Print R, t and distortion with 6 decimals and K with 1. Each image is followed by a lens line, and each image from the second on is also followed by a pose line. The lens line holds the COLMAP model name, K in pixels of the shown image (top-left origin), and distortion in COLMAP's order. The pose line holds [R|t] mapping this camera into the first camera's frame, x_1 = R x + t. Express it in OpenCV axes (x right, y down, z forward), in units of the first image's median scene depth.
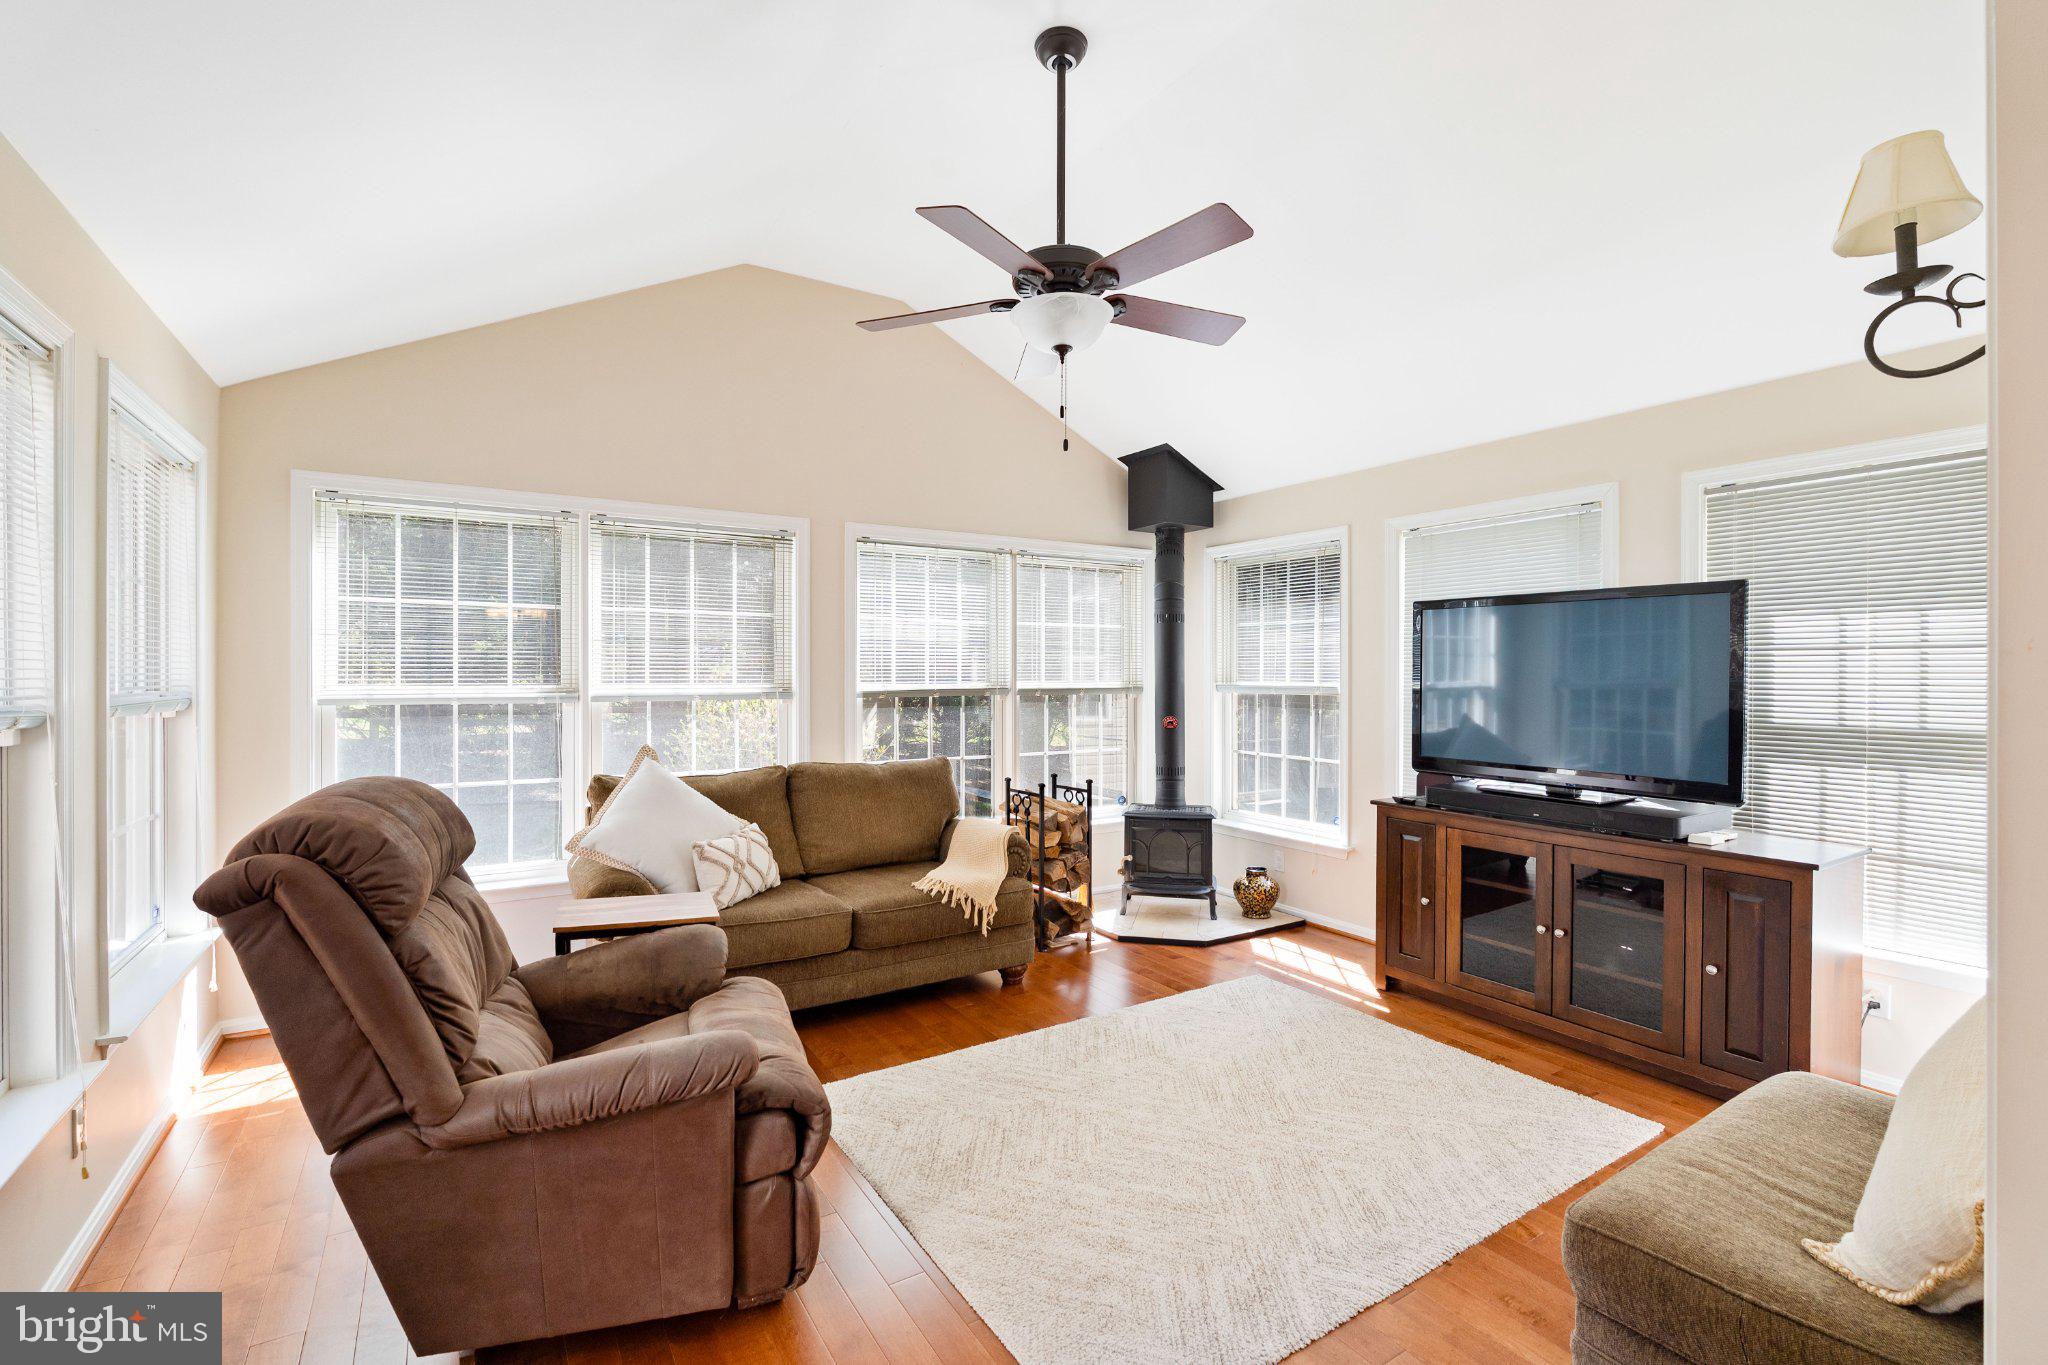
lens RADIAL K [[897.2, 0, 1027.1], [0, 897.2, 676.5], [0, 0, 1]] dist [0.005553, 0.000240]
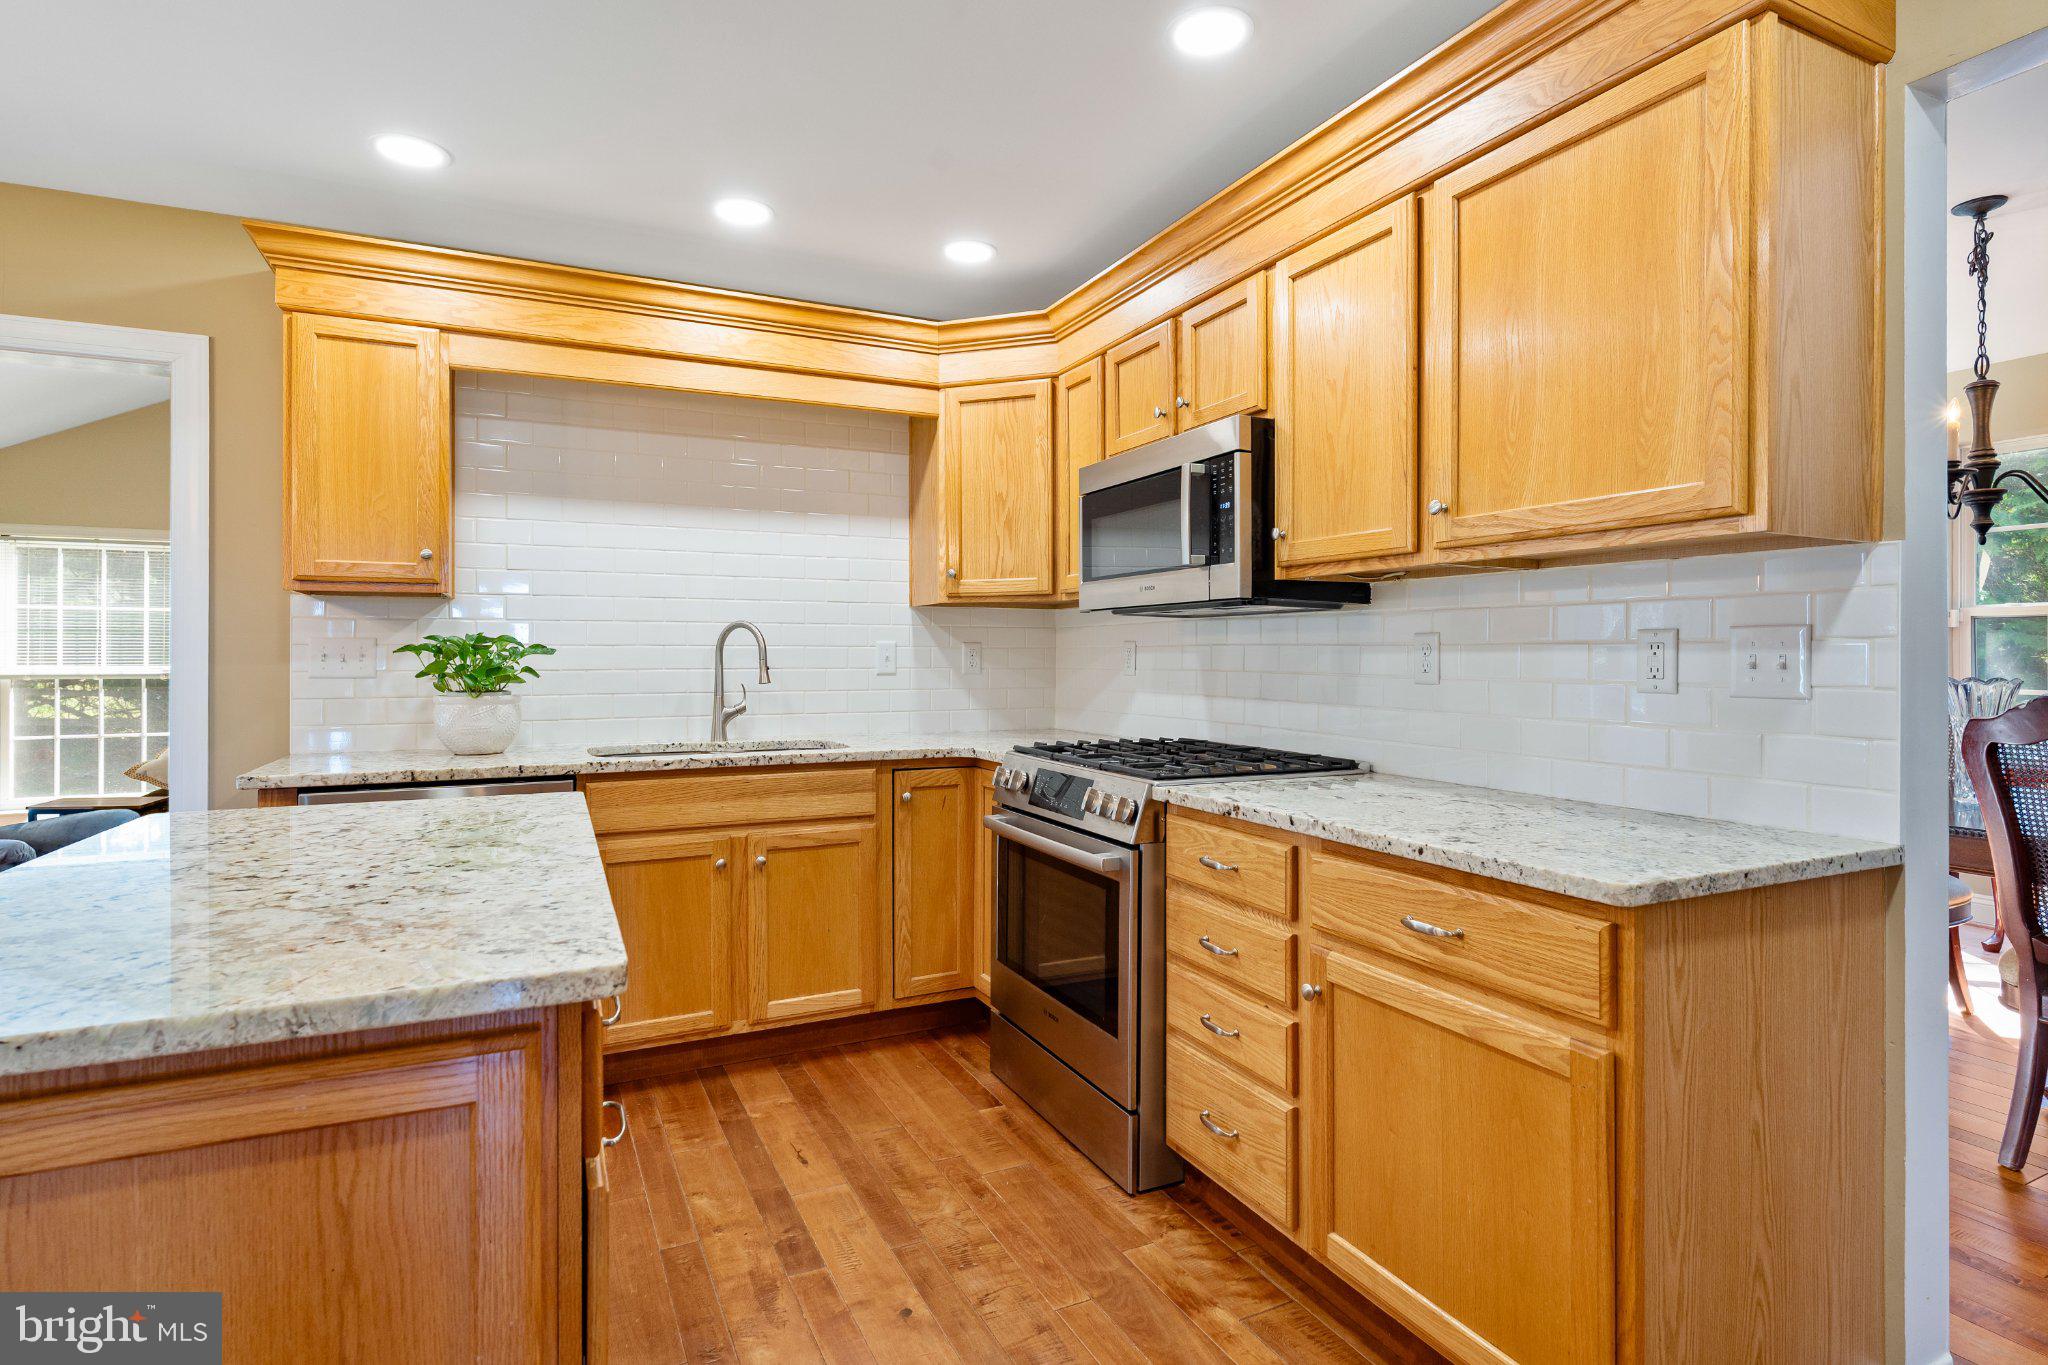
lens RADIAL K [[1030.8, 0, 1025.3], [0, 1030.8, 656.4], [0, 0, 1]] dist [0.003081, -0.001581]
pose [[0.993606, -0.003750, -0.112842, 1.057611], [0.003501, 0.999991, -0.002407, 0.004682], [0.112850, 0.001997, 0.993610, -0.491355]]
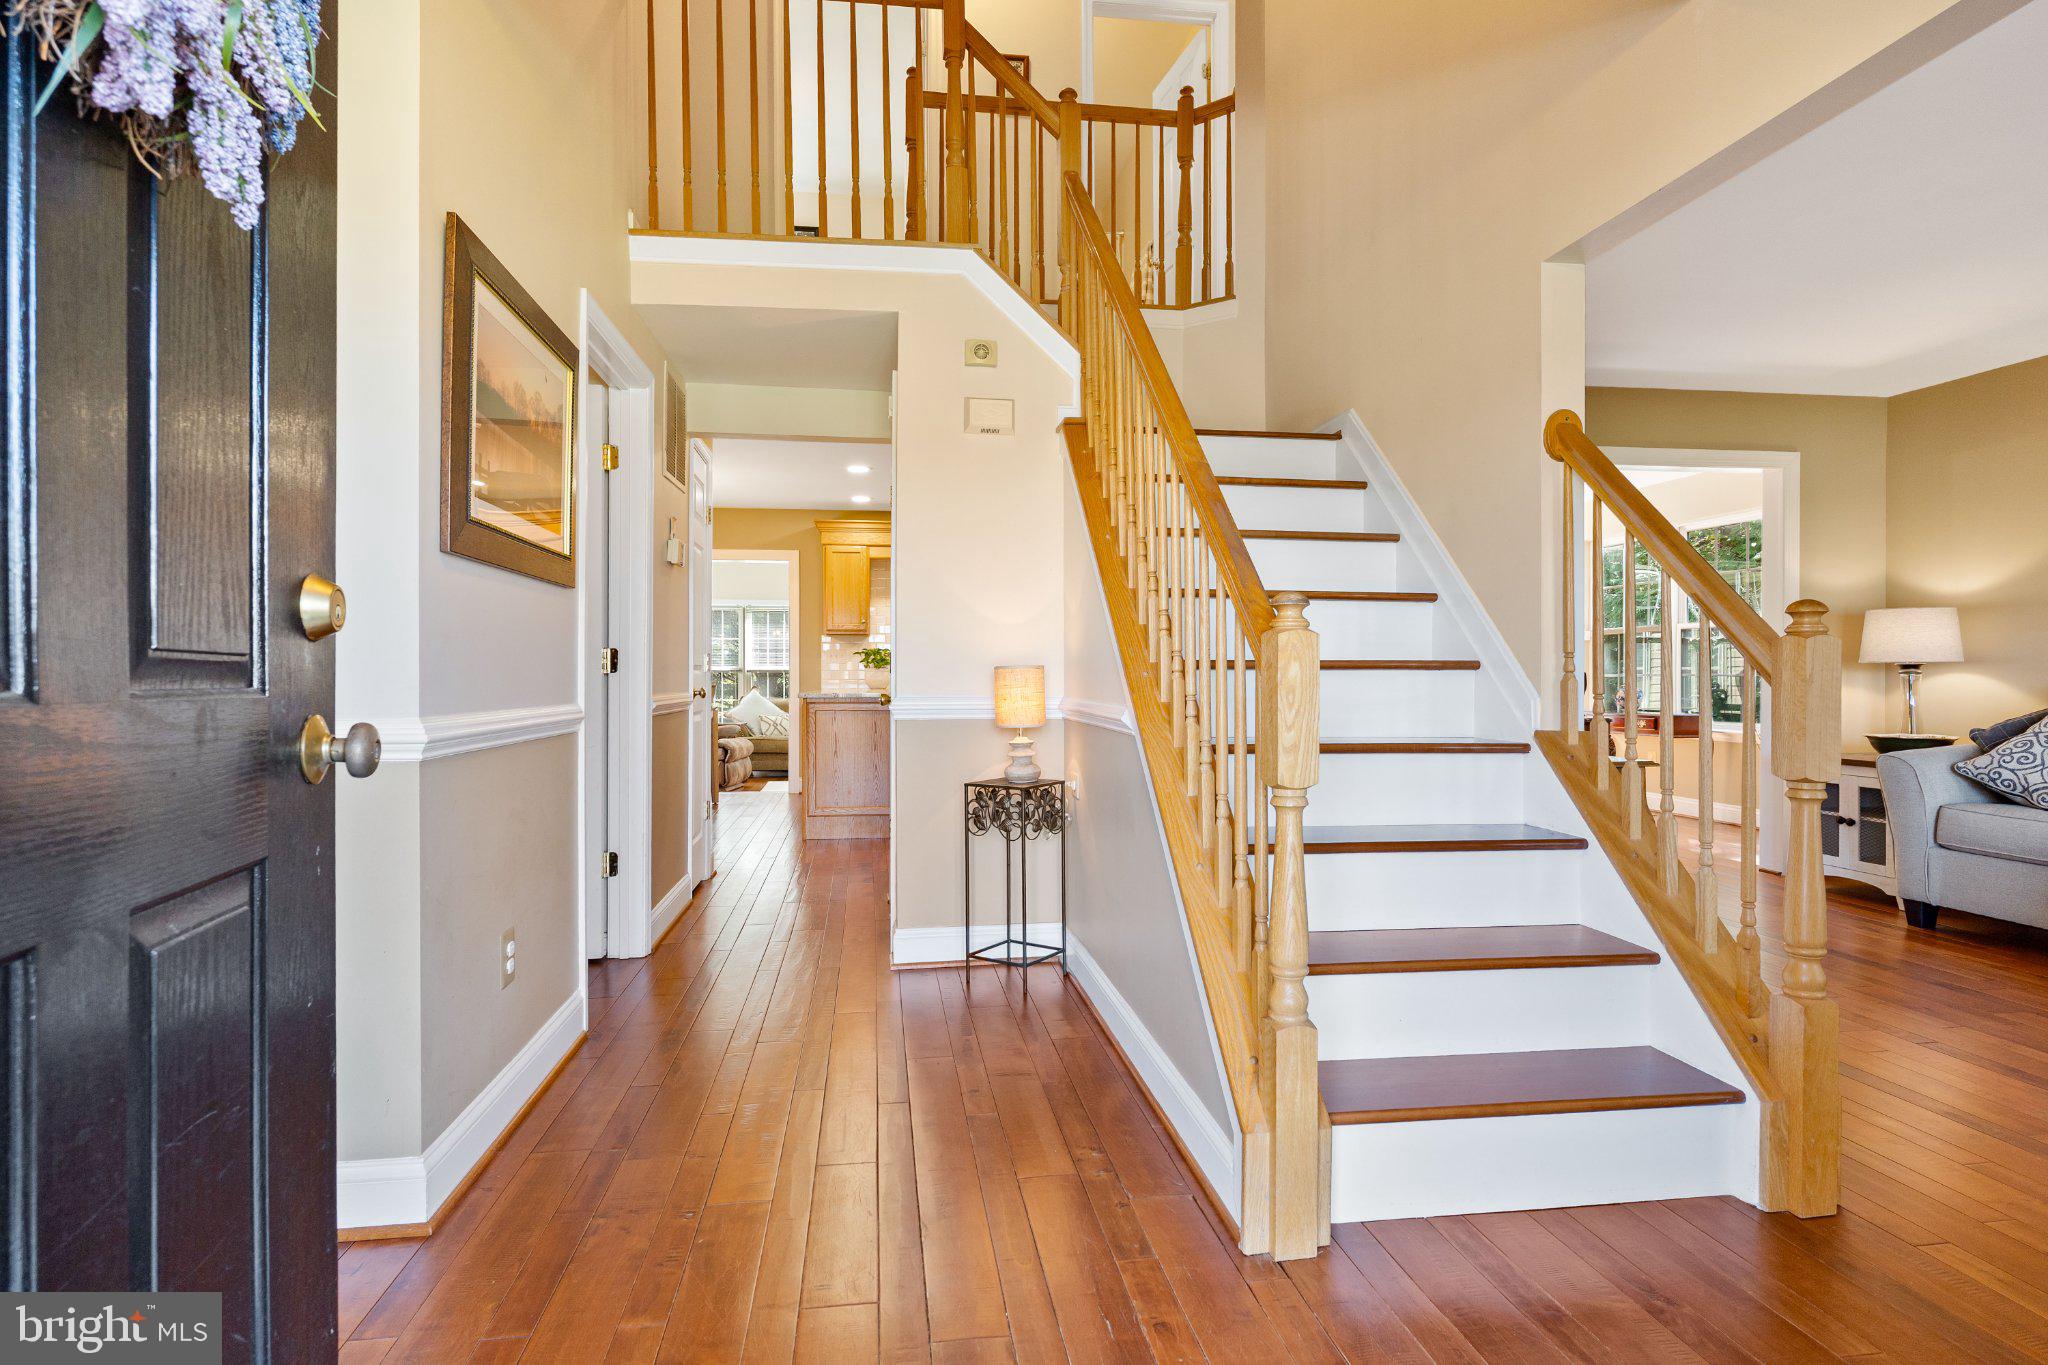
lens RADIAL K [[1030.8, 0, 1014.0], [0, 1030.8, 685.3], [0, 0, 1]] dist [0.003081, -0.001581]
pose [[0.908311, 0.002069, -0.418290, 1.856247], [0.000265, 0.999985, 0.005521, 0.059317], [0.418295, -0.005126, 0.908297, -1.827221]]
